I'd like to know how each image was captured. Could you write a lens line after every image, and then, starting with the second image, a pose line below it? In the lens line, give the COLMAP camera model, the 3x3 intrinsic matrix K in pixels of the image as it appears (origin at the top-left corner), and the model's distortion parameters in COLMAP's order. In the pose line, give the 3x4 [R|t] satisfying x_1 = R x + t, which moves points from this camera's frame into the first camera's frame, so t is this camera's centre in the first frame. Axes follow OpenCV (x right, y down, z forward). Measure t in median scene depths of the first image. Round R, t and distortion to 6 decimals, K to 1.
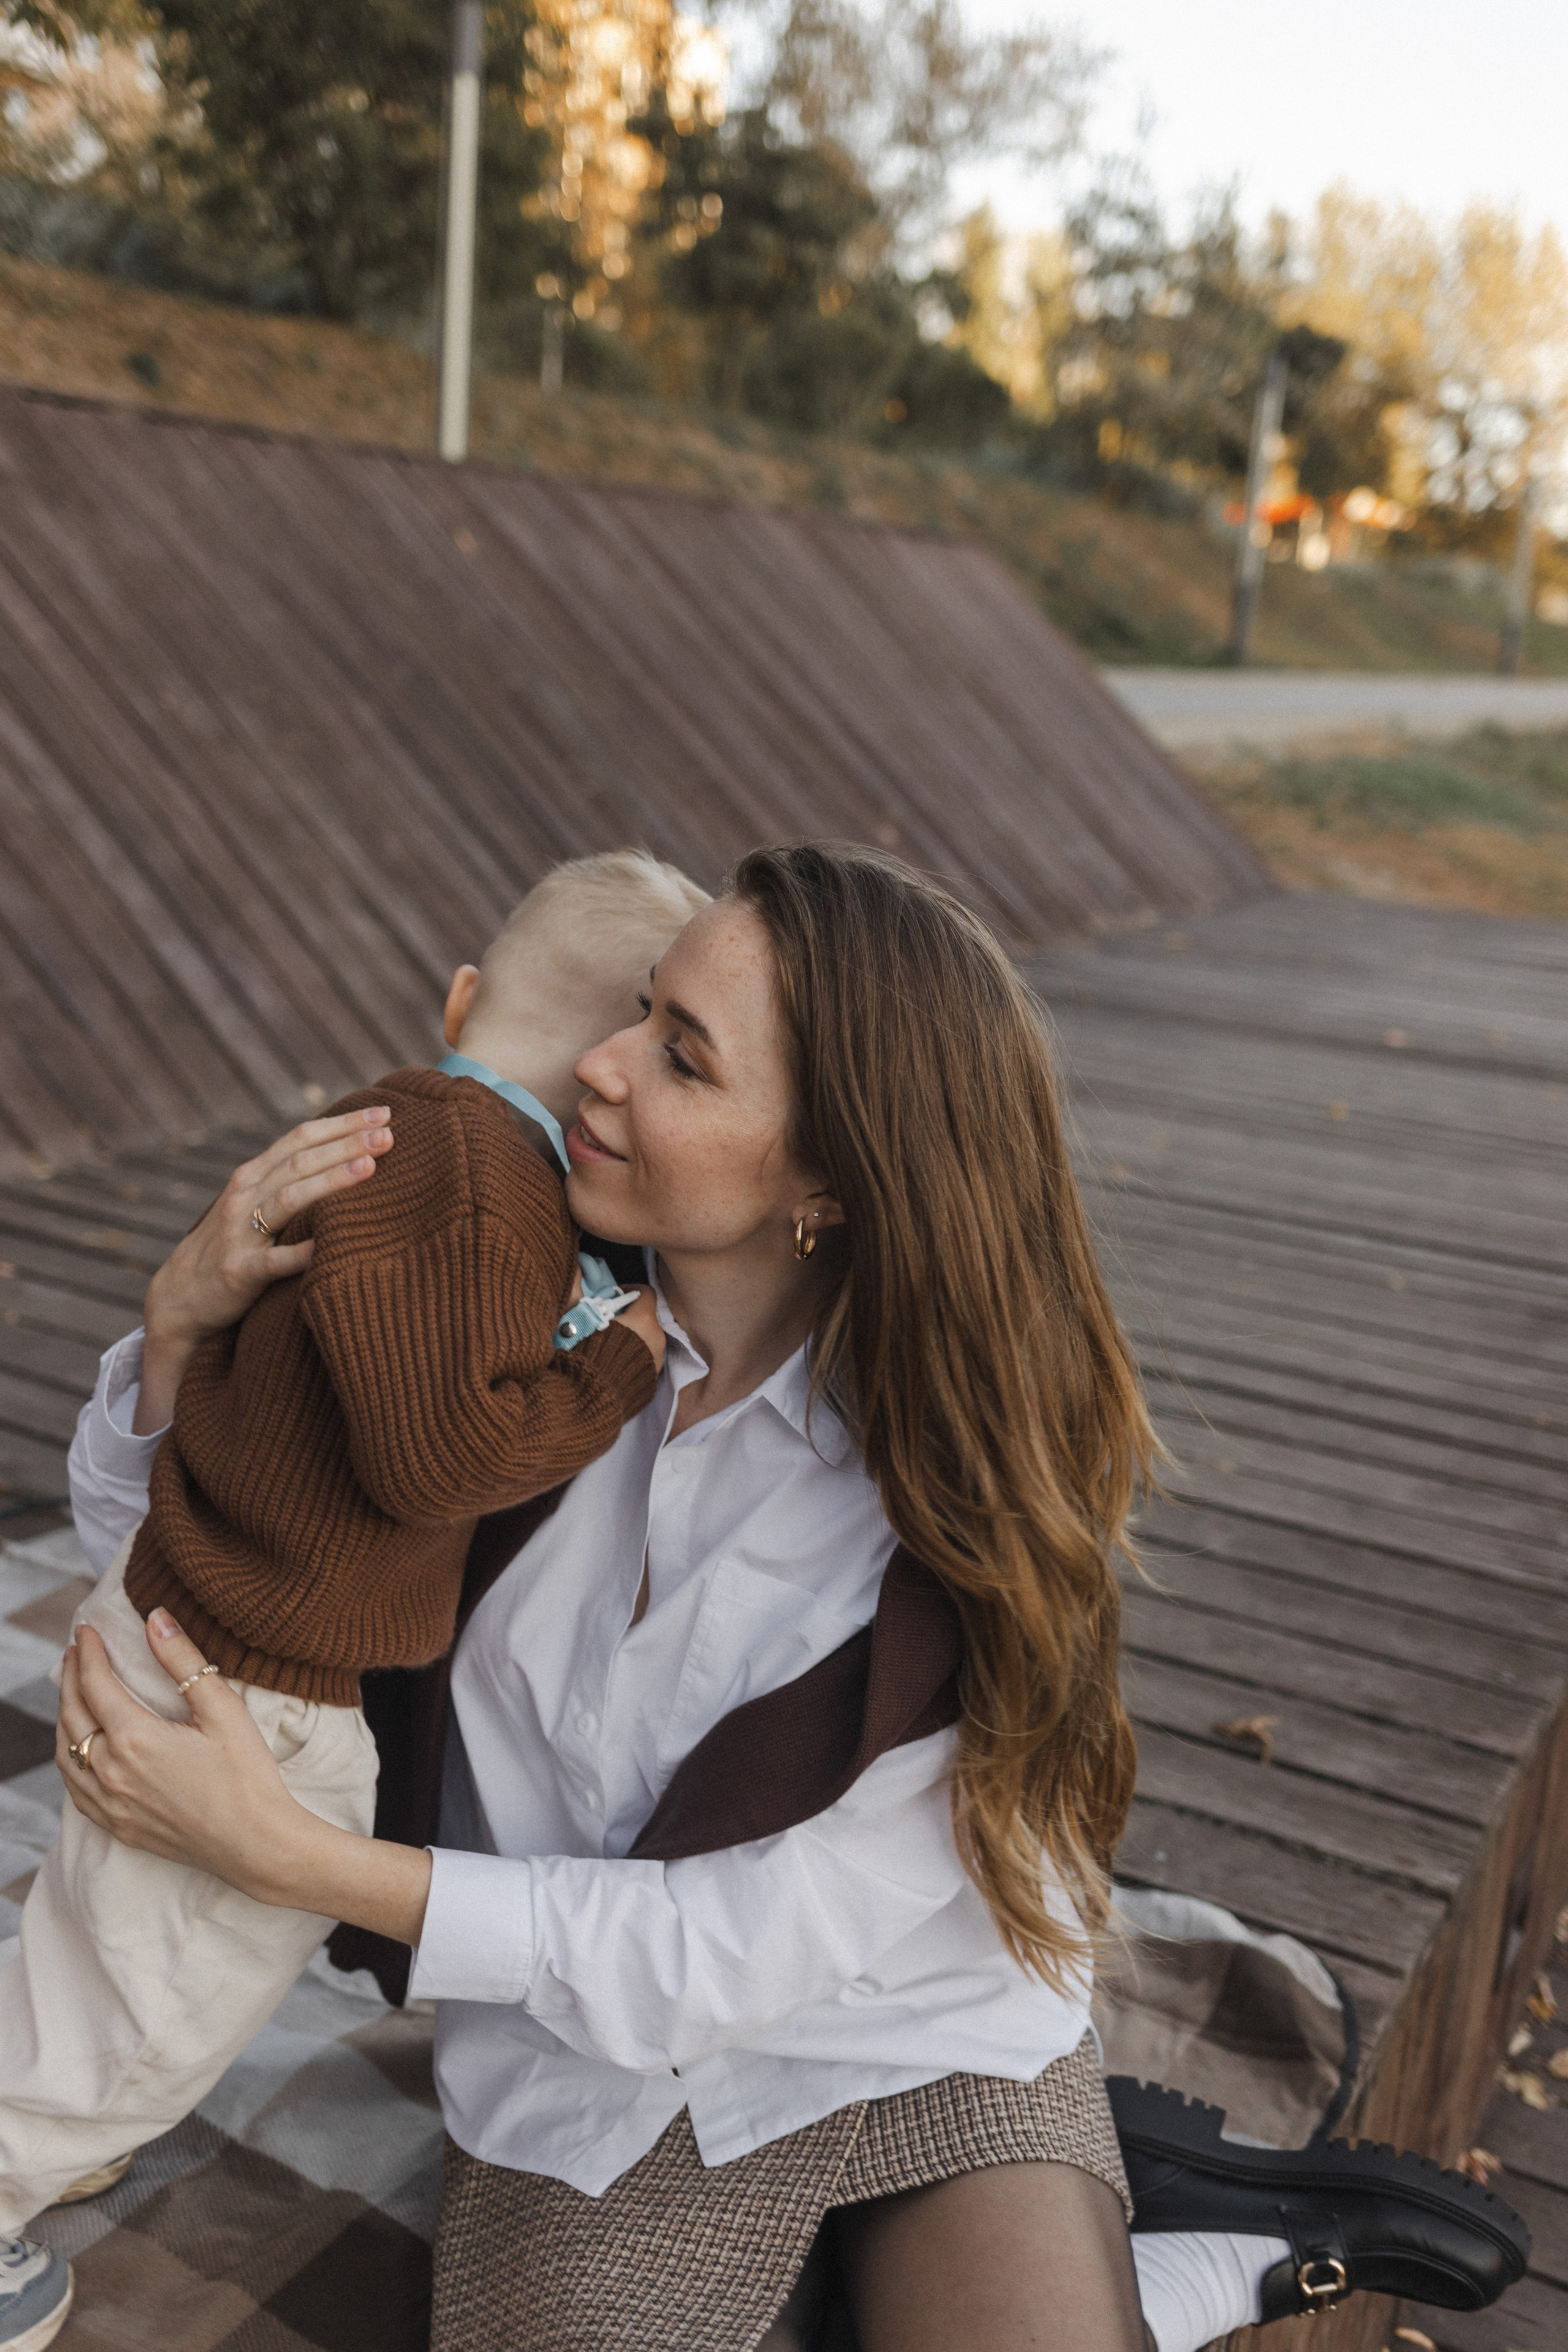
lens RADIAL K [[2260.8, 0, 784.0], [0, 2260.8, 1176.0], [0, 0, 1]] dist [-0.004554, -0.008254]
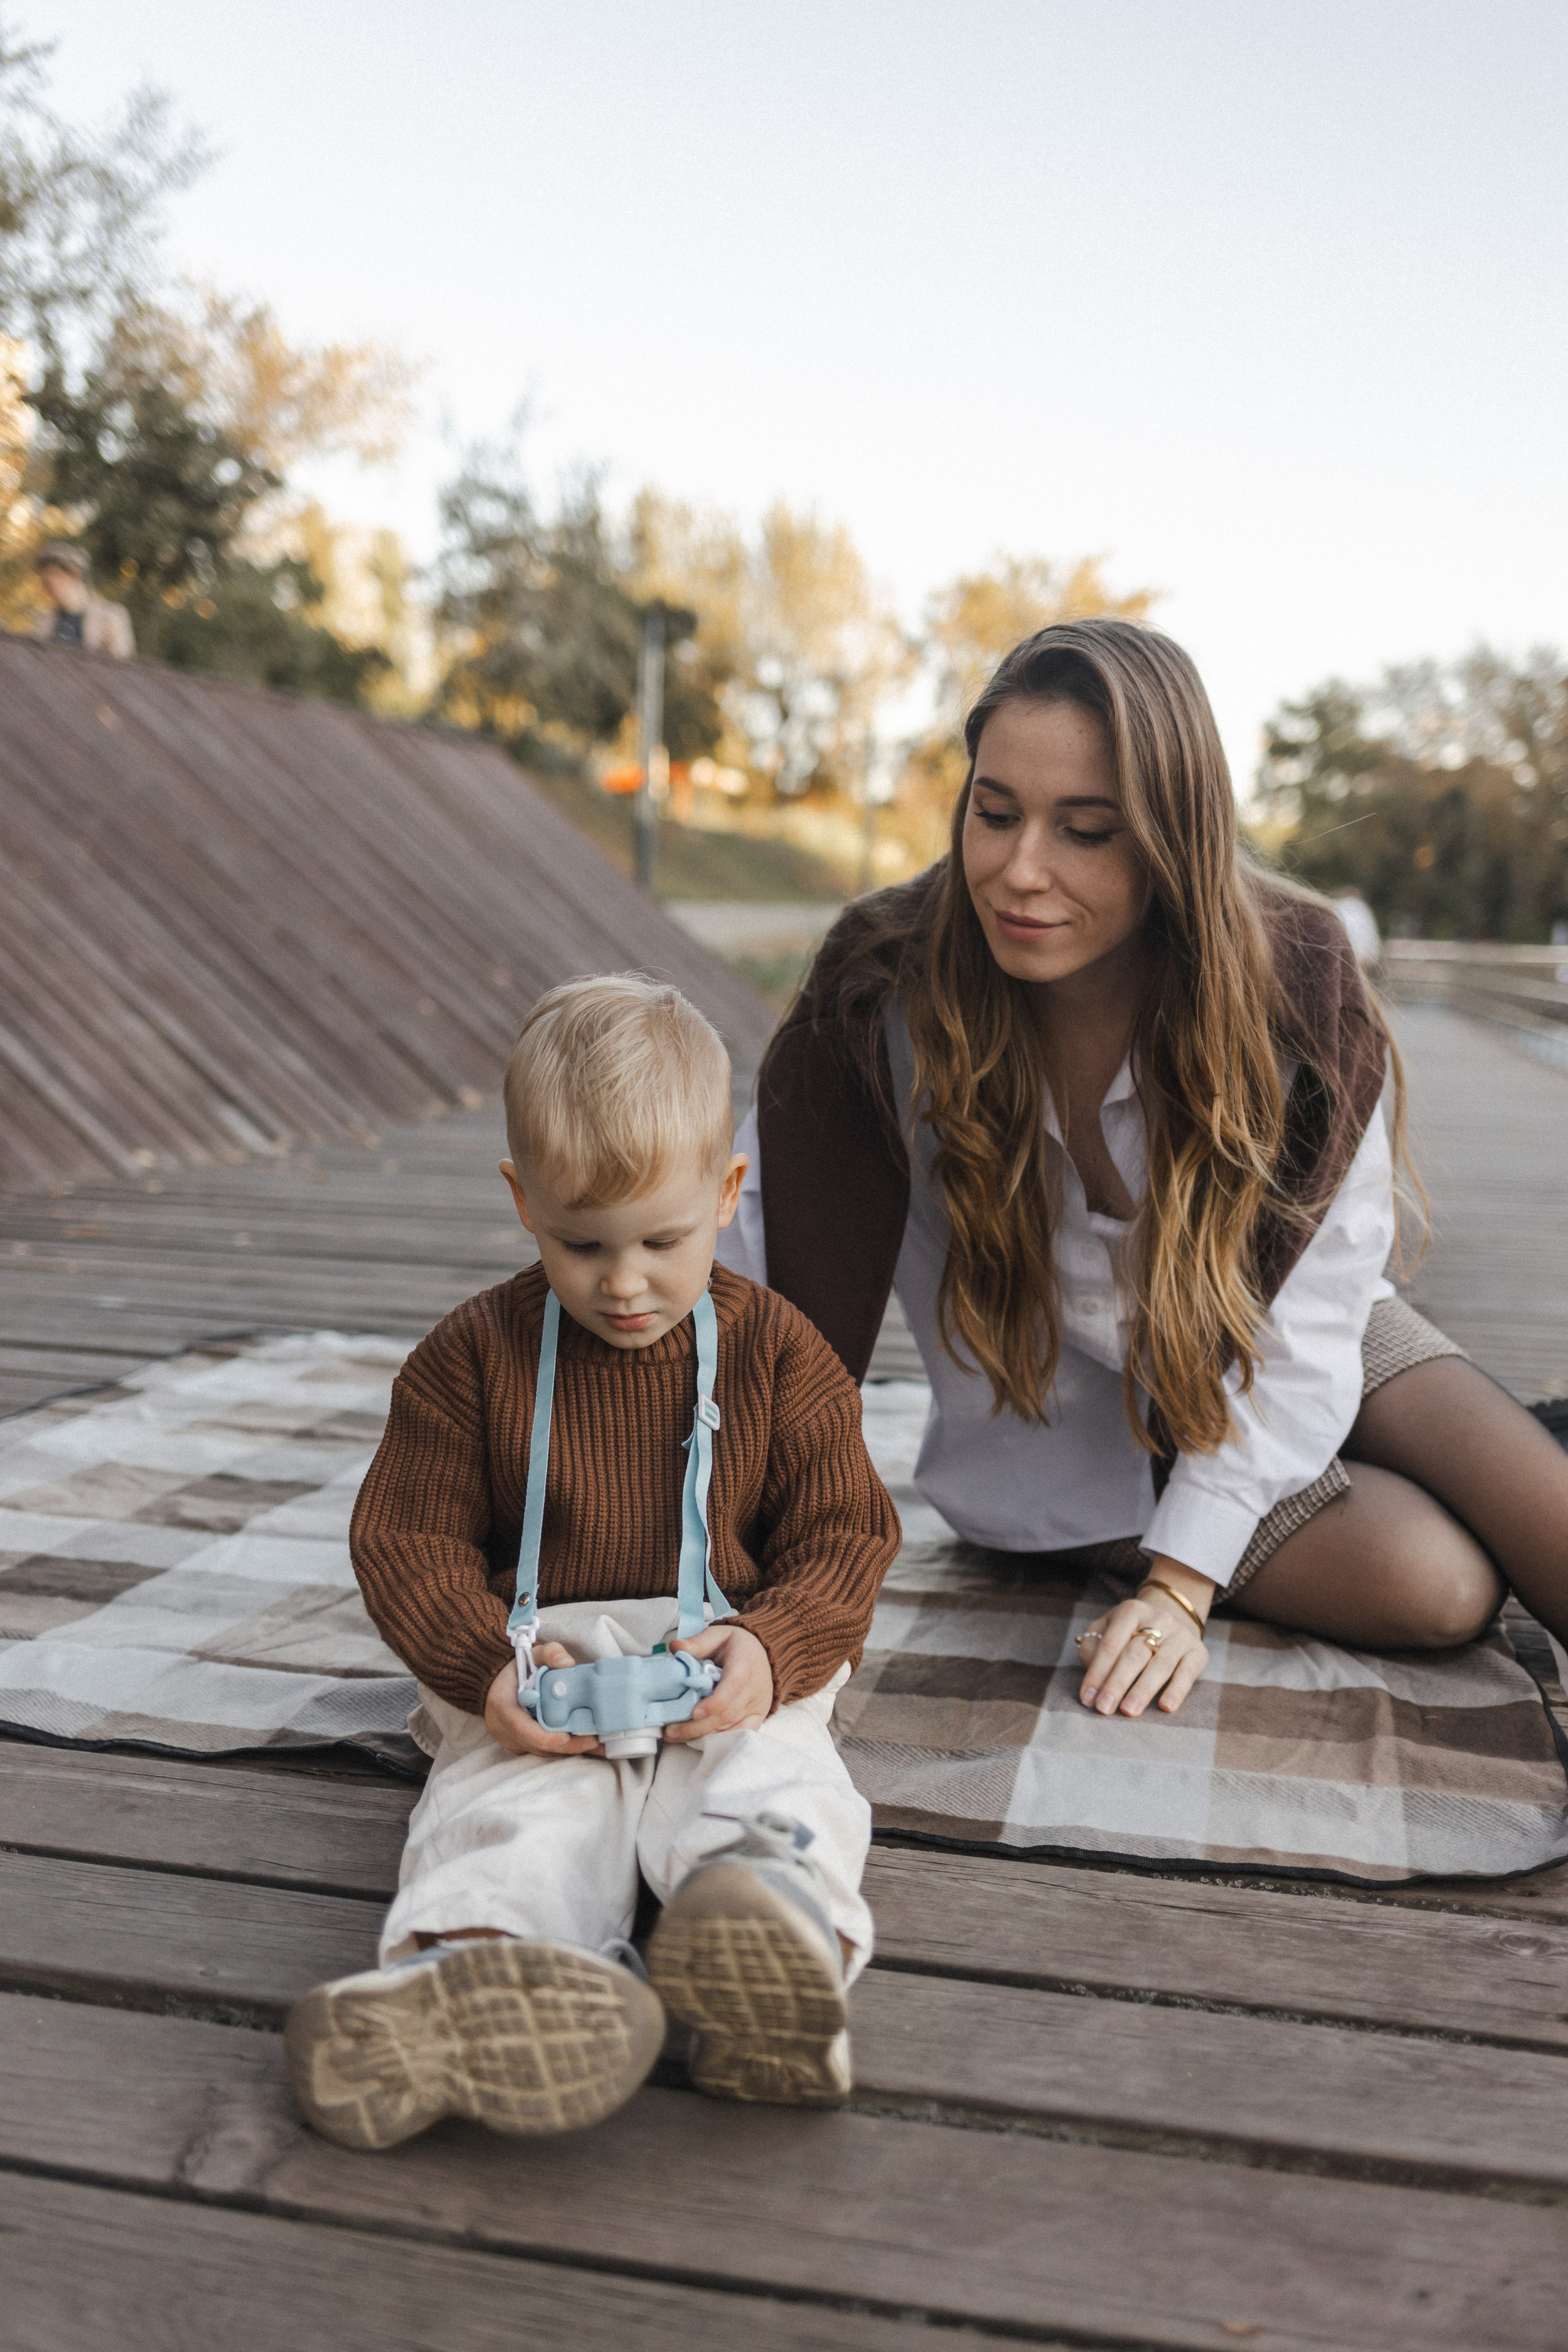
lens RADIAL K [[2255.5, 0, 784.0], [0, 2255.5, 1176.0], [0, 0, 1]] dist [0.006343, -0.004274]
pose [[0.957900, -0.074190, 0.277350, -0.106784], [0.107082, 0.988650, -0.105377, 0.059347], [-0.266384, 0.130640, 0.954973, -0.057114]]
